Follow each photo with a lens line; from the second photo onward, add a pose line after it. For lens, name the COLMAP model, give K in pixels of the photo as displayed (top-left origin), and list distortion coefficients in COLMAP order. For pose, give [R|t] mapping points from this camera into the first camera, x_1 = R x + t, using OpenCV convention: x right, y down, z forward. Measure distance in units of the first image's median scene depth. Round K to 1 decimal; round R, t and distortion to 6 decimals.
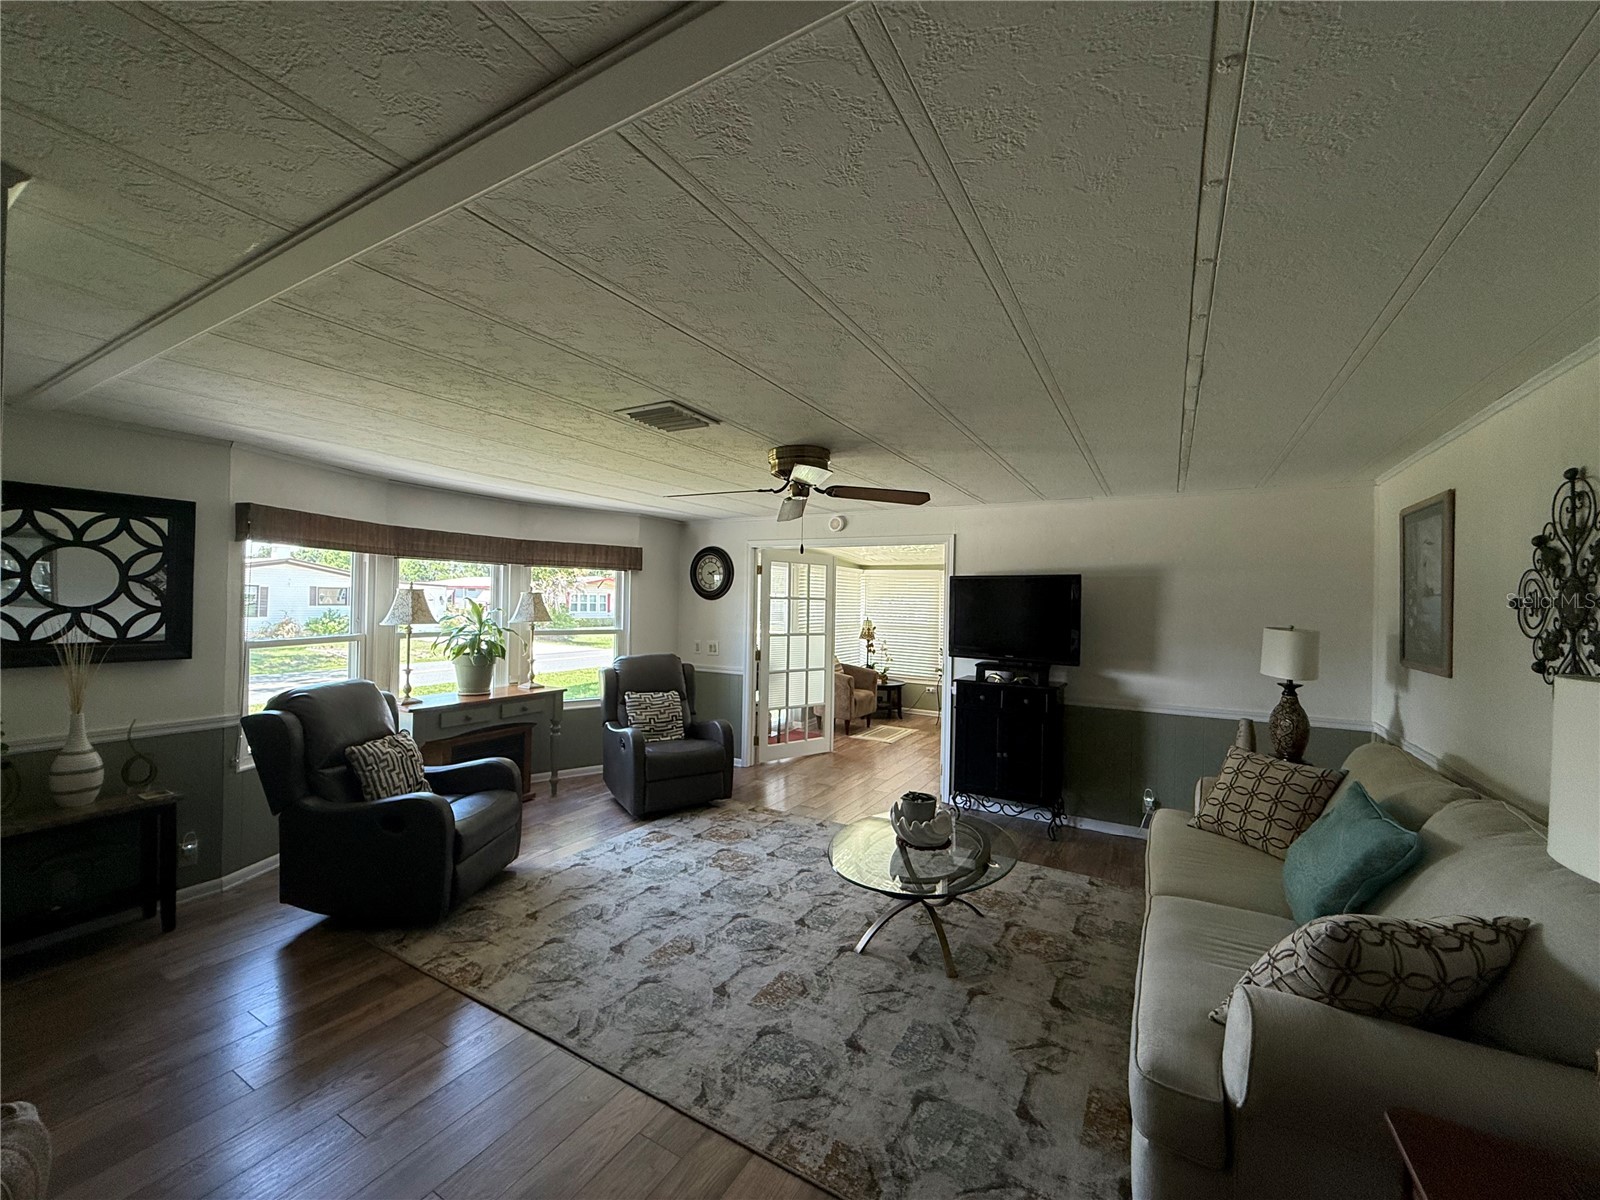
lens RADIAL K [[637.7, 0, 795.7], [0, 637.7, 601.4], [0, 0, 1]] dist [0.000294, 0.000397]
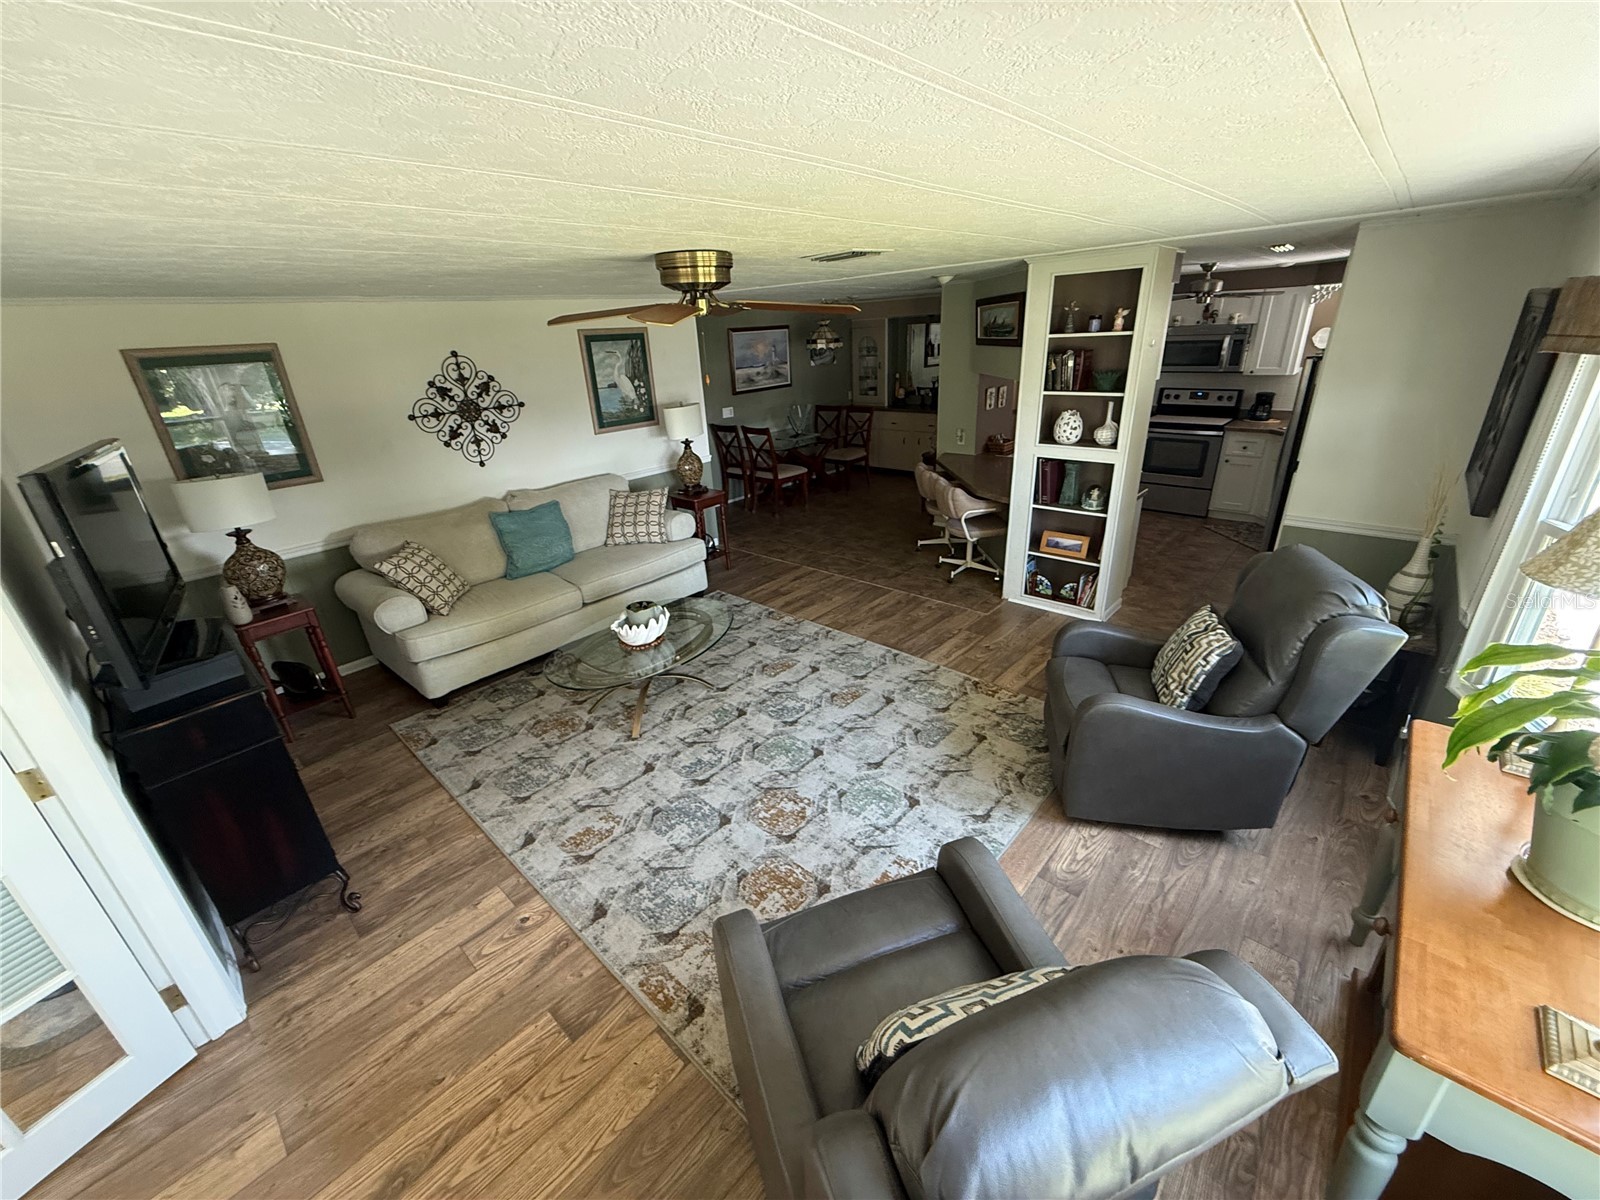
lens RADIAL K [[638.7, 0, 797.7], [0, 638.7, 601.3], [0, 0, 1]] dist [0.000093, 0.000358]
pose [[-0.976899, -0.051626, 0.207370, -0.330048], [0.035185, 0.918281, 0.394363, -0.151170], [-0.210783, 0.392549, -0.895252, 1.967307]]
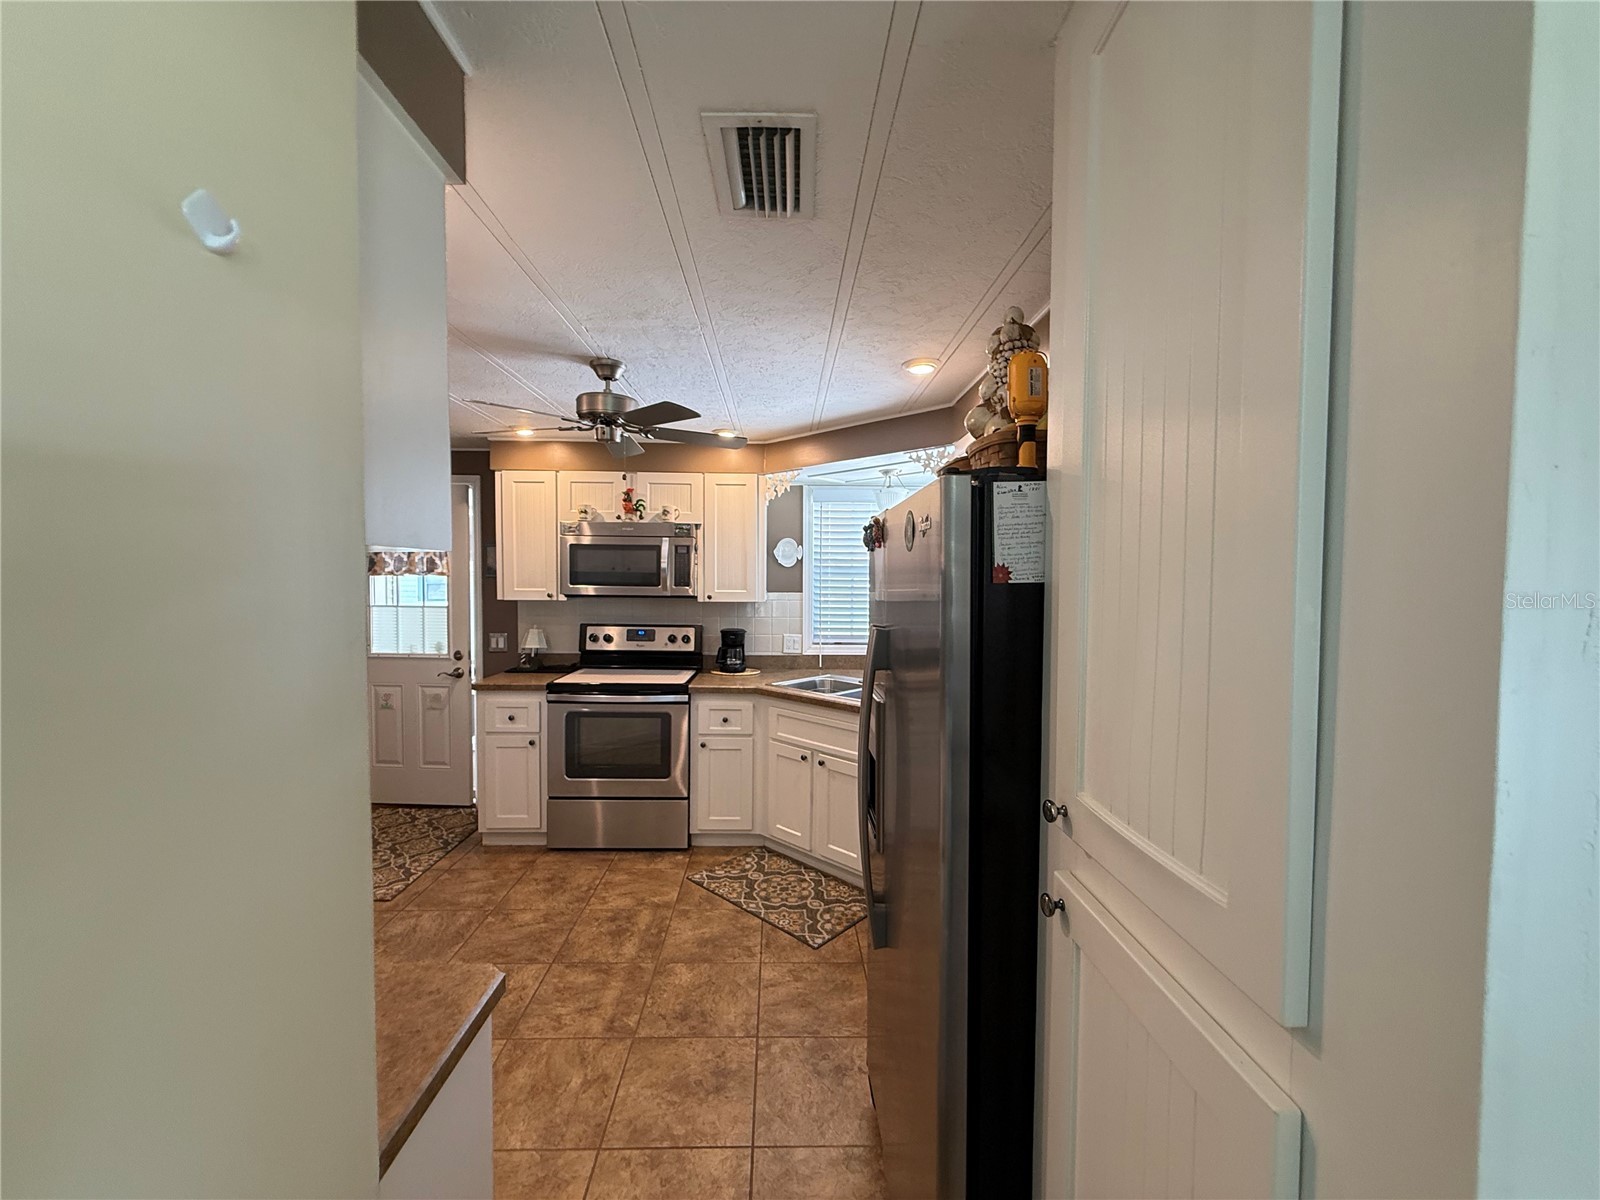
lens RADIAL K [[638.7, 0, 797.7], [0, 638.7, 601.3], [0, 0, 1]] dist [0.000093, 0.000358]
pose [[-0.850910, -0.000595, -0.525311, -0.777223], [-0.020740, 0.999258, 0.032462, -0.003178], [0.524902, 0.038517, -0.850291, 0.695487]]
